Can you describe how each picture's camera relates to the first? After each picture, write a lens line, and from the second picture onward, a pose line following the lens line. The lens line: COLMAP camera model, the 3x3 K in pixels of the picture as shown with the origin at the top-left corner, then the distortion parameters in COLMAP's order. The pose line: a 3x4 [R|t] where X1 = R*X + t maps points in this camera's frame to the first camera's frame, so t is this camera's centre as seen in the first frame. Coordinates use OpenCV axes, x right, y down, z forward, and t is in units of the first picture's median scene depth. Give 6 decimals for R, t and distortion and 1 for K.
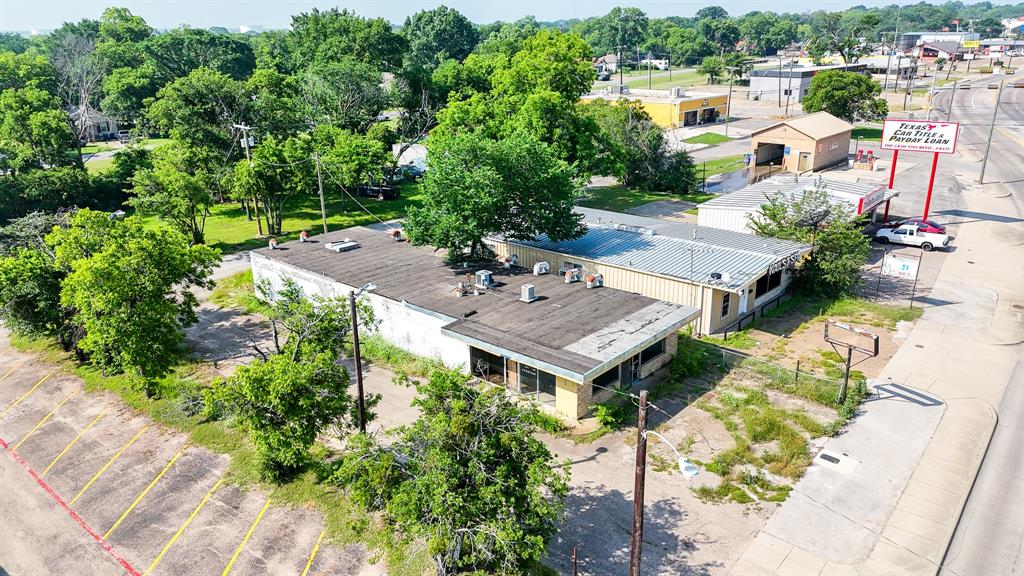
lens RADIAL K [[746.1, 0, 512.0], [0, 746.1, 288.0], [0, 0, 1]] dist [-0.002295, 0.003098]
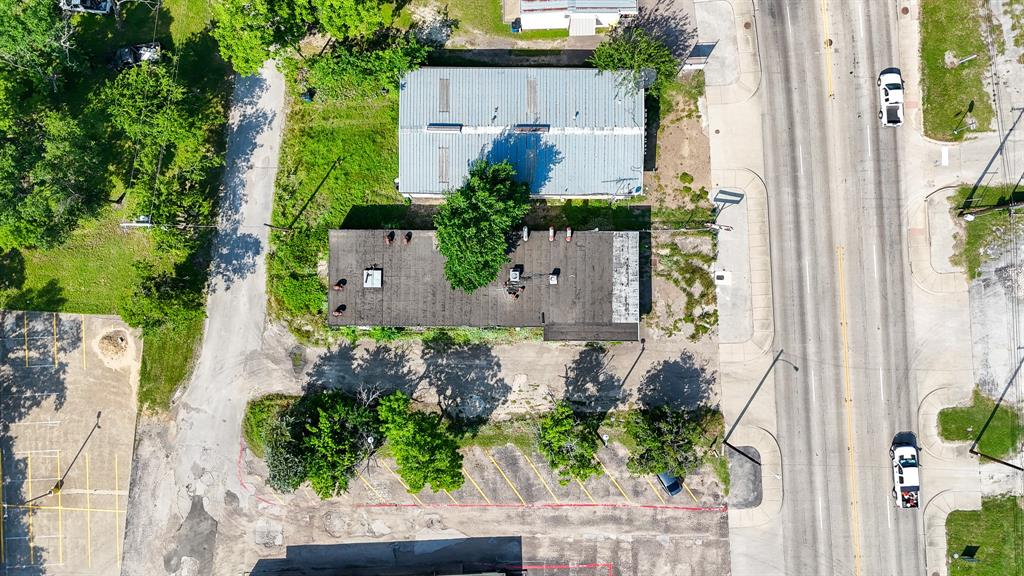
lens RADIAL K [[746.1, 0, 512.0], [0, 746.1, 288.0], [0, 0, 1]] dist [-0.002295, 0.003098]
pose [[0.748361, -0.662644, 0.029312, -0.127208], [0.217719, 0.287145, 0.932816, -1.811030], [-0.626542, -0.691701, 0.359158, 0.487691]]
